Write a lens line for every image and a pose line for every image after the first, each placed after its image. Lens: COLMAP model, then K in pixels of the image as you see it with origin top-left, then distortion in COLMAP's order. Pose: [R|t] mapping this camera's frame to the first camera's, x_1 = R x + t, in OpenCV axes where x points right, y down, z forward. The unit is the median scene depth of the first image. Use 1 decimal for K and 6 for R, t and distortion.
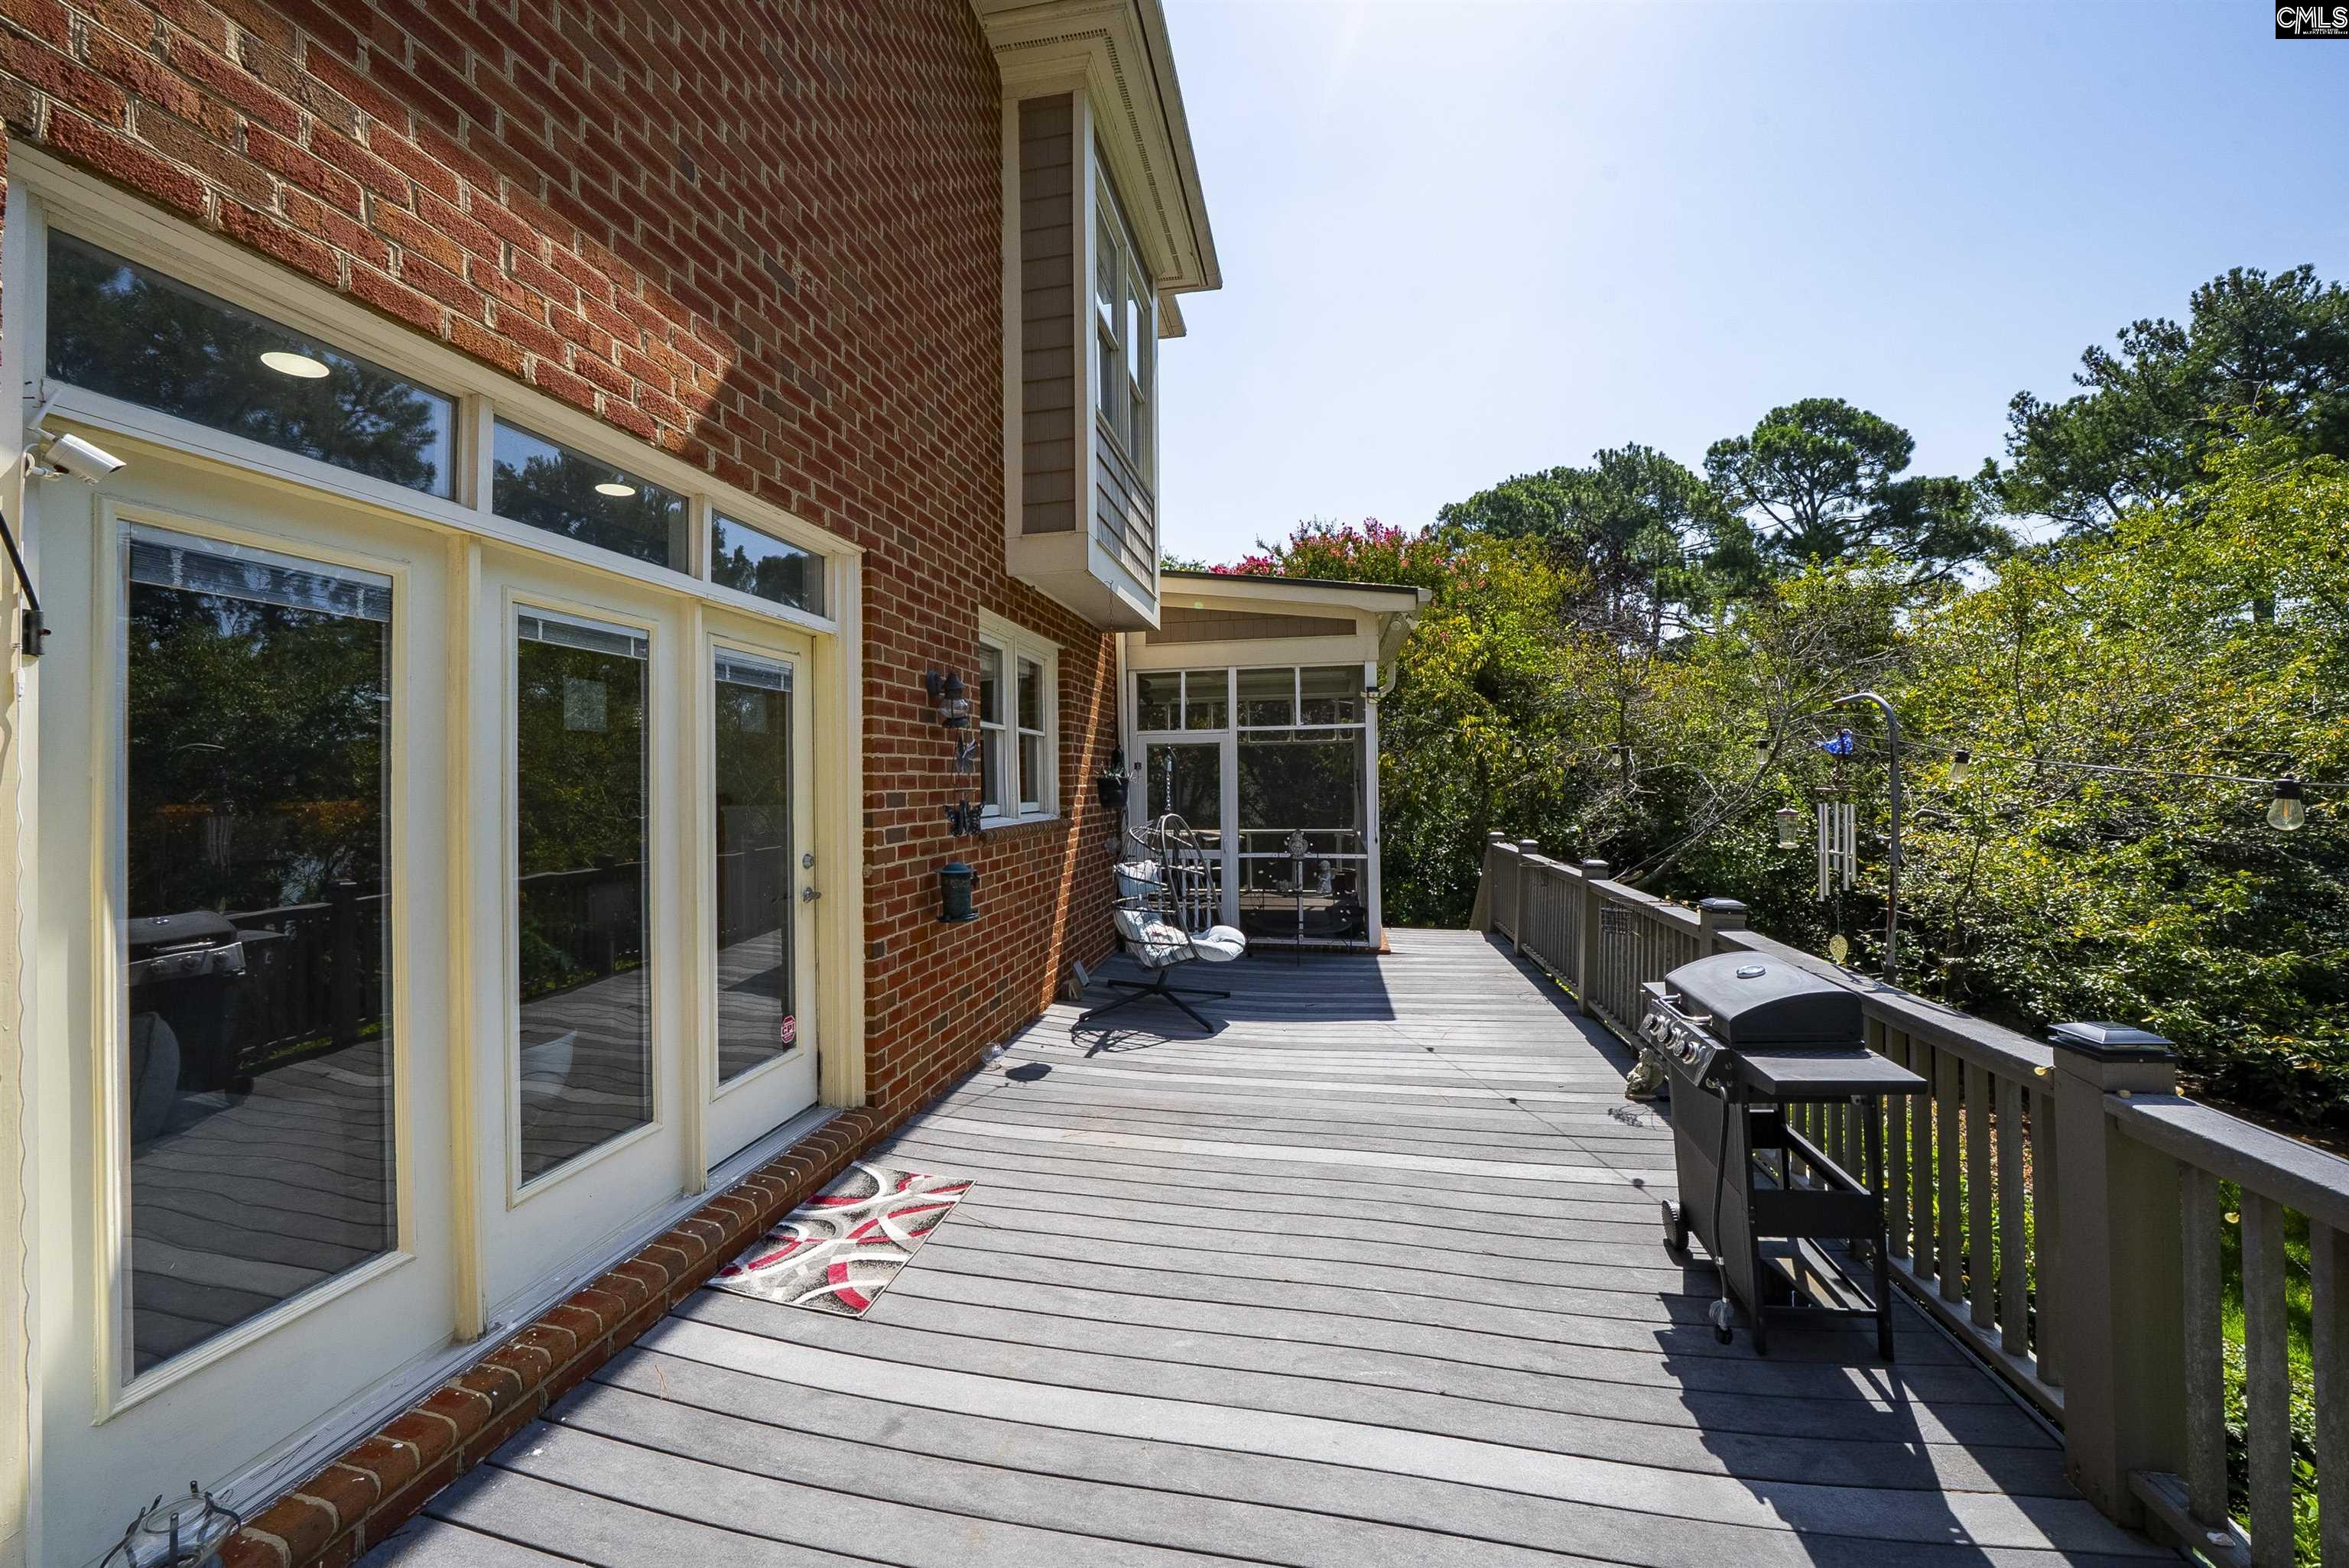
lens RADIAL K [[834.1, 0, 1142.1], [0, 834.1, 761.7], [0, 0, 1]] dist [-0.009196, -0.000369]
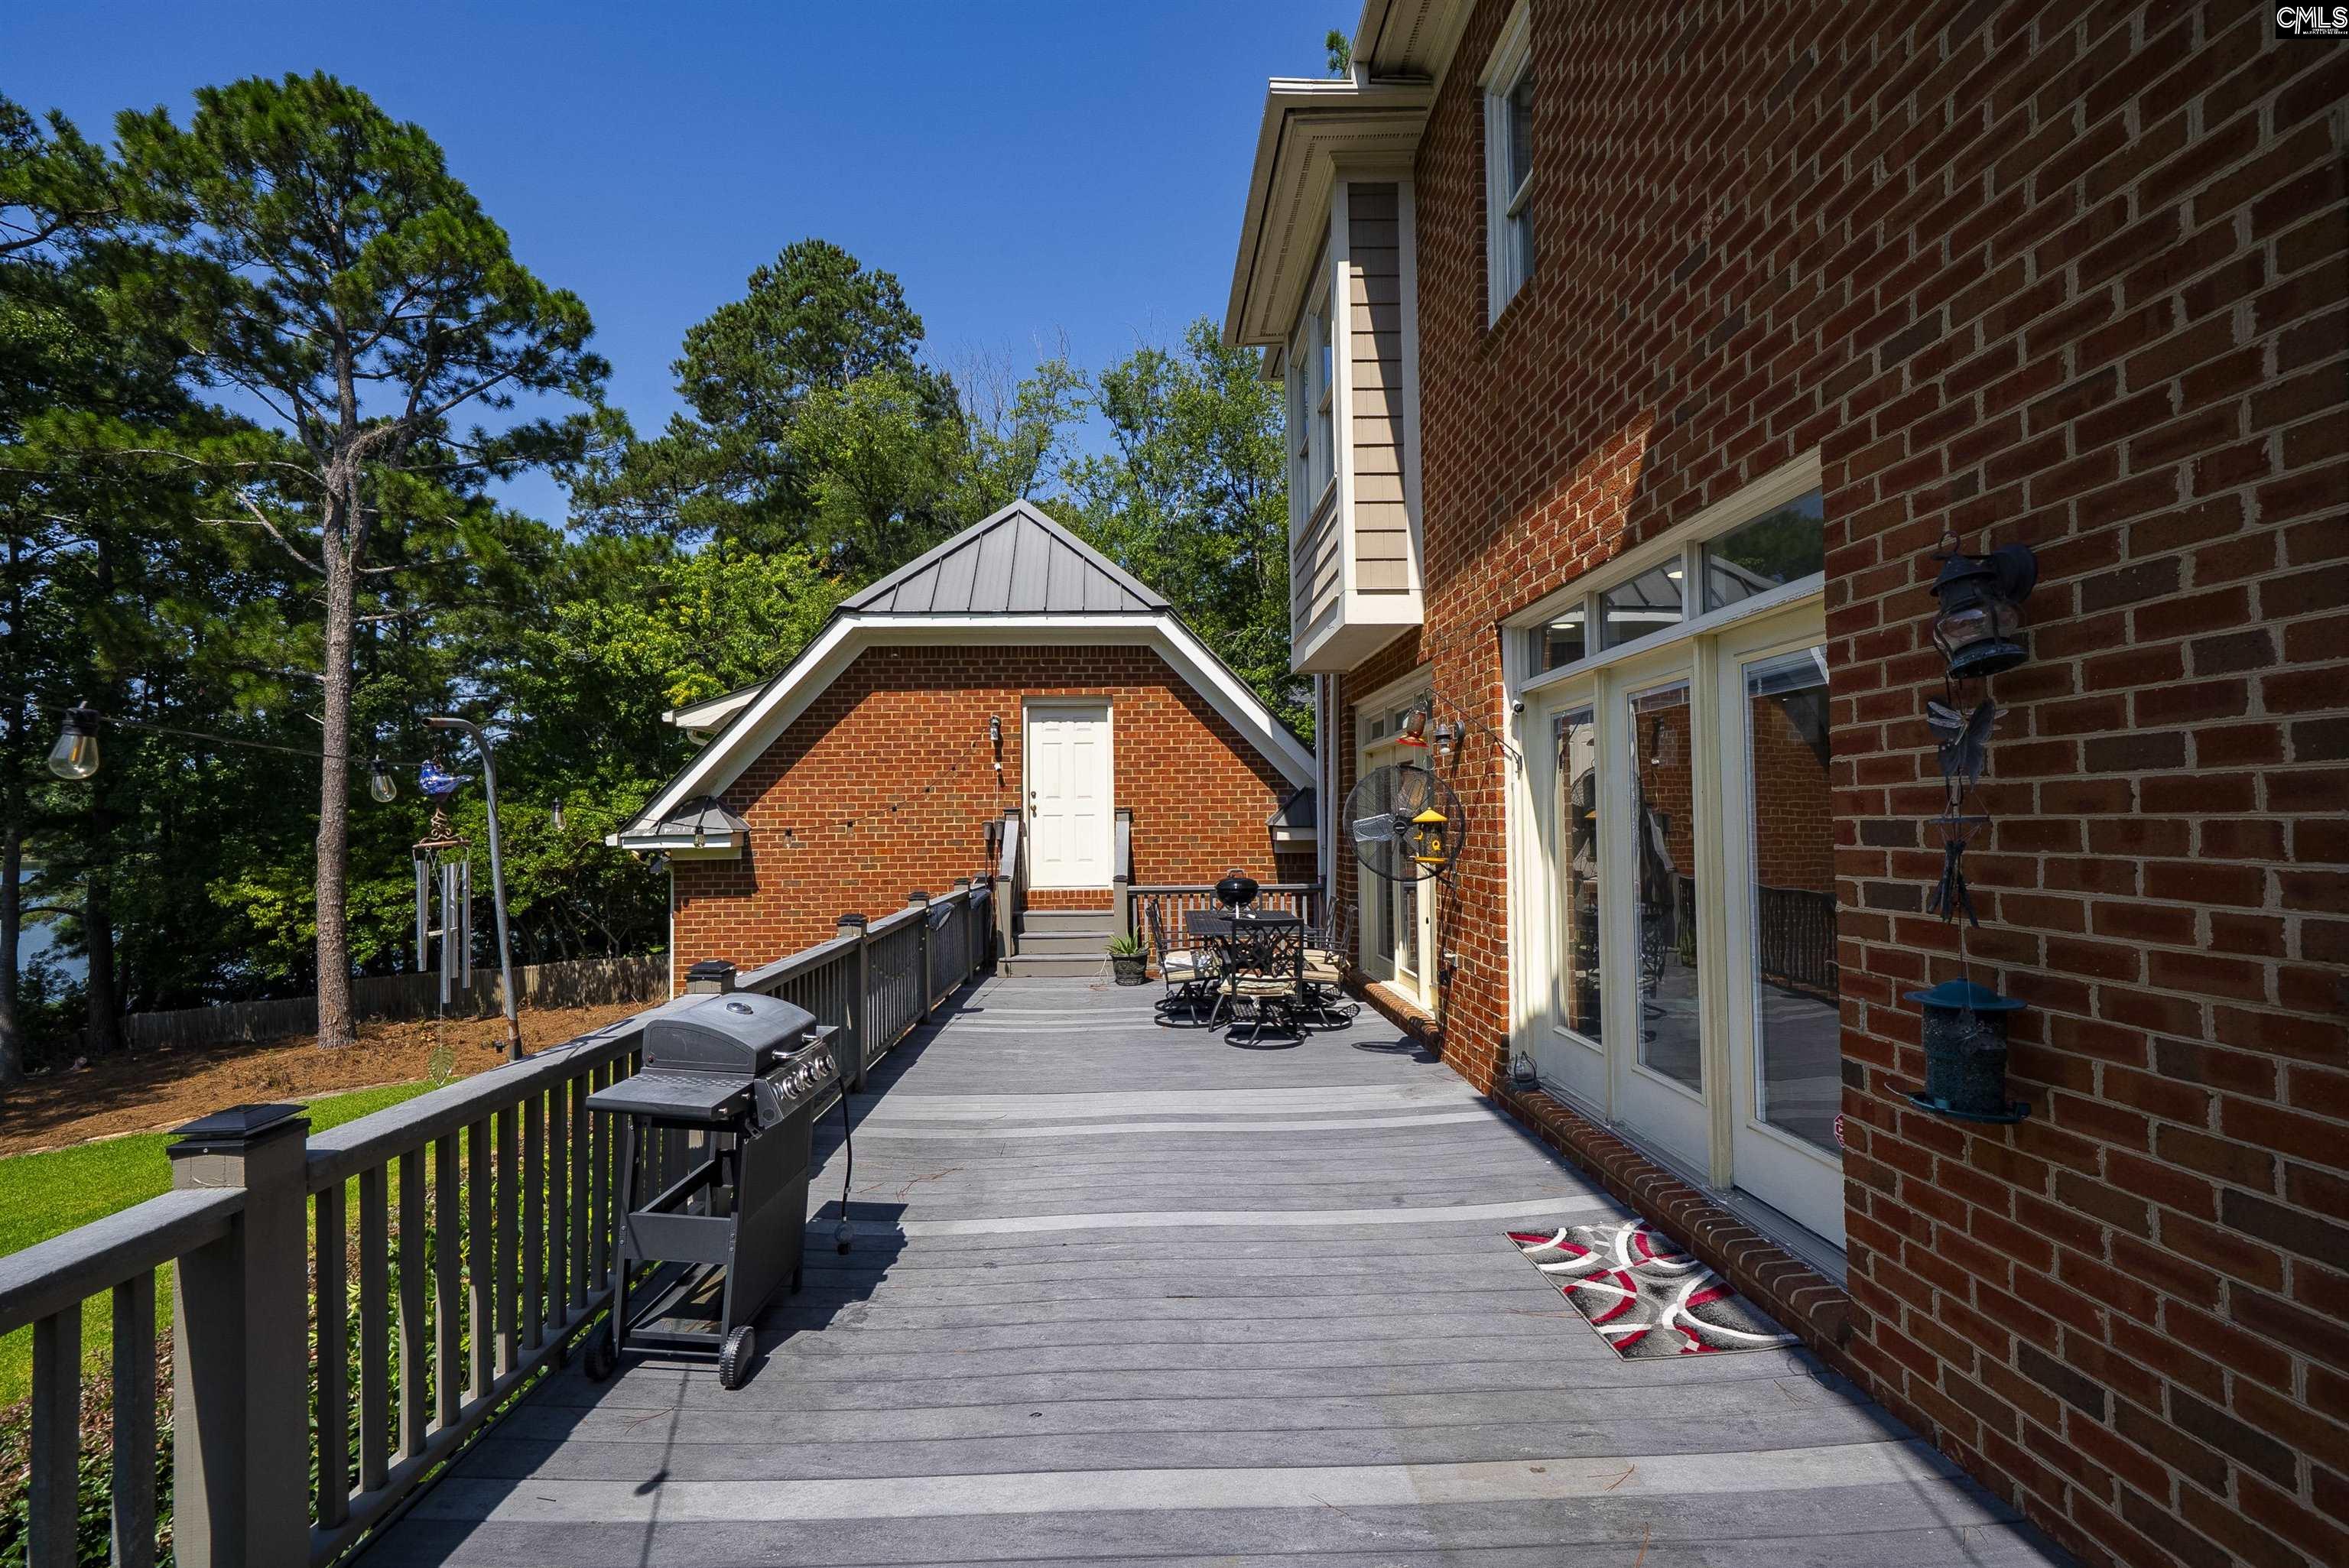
lens RADIAL K [[963.8, 0, 1157.0], [0, 963.8, 792.4], [0, 0, 1]] dist [-0.007591, 0.003192]
pose [[-0.969999, 0.012651, -0.242778, 0.425242], [0.025016, 0.998538, -0.047917, 0.046718], [0.241817, -0.052553, -0.968898, 1.898307]]
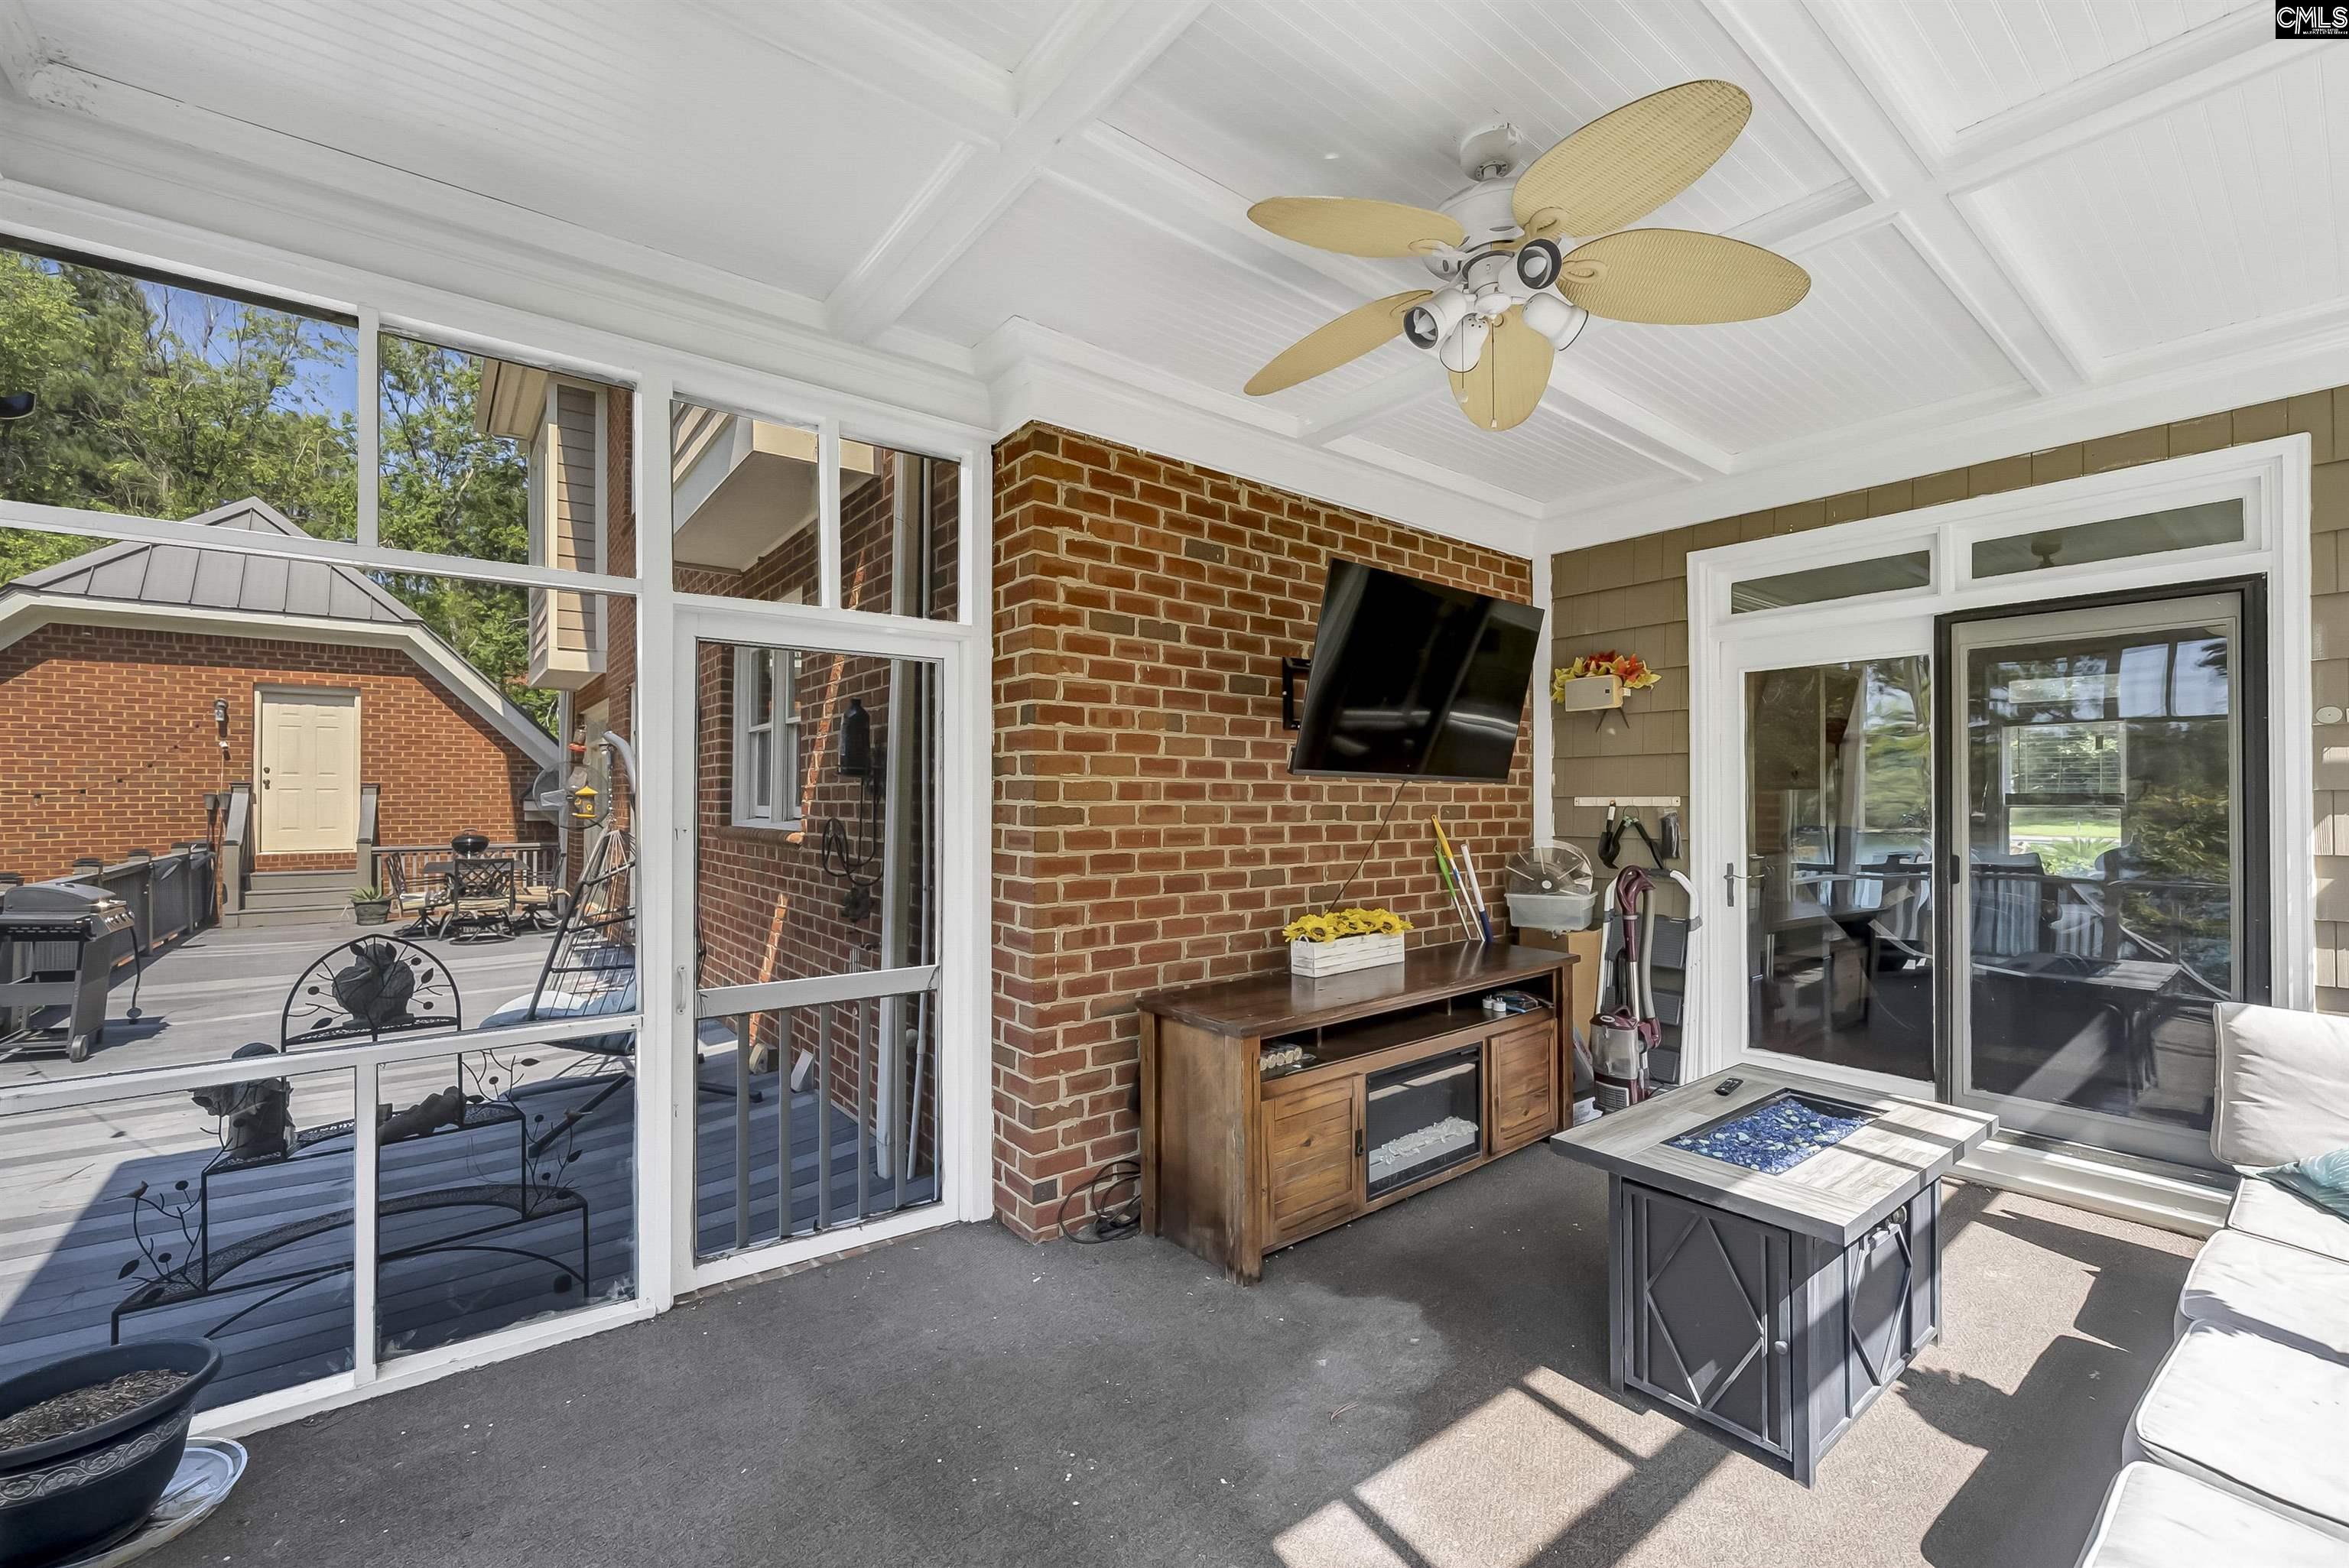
lens RADIAL K [[954.2, 0, 1179.5], [0, 954.2, 785.4], [0, 0, 1]] dist [0.001413, 0.000268]
pose [[-0.629111, 0.001069, -0.777315, 0.455750], [0.026163, 0.999462, -0.019800, 0.054107], [0.776875, -0.032793, -0.628800, 2.105250]]
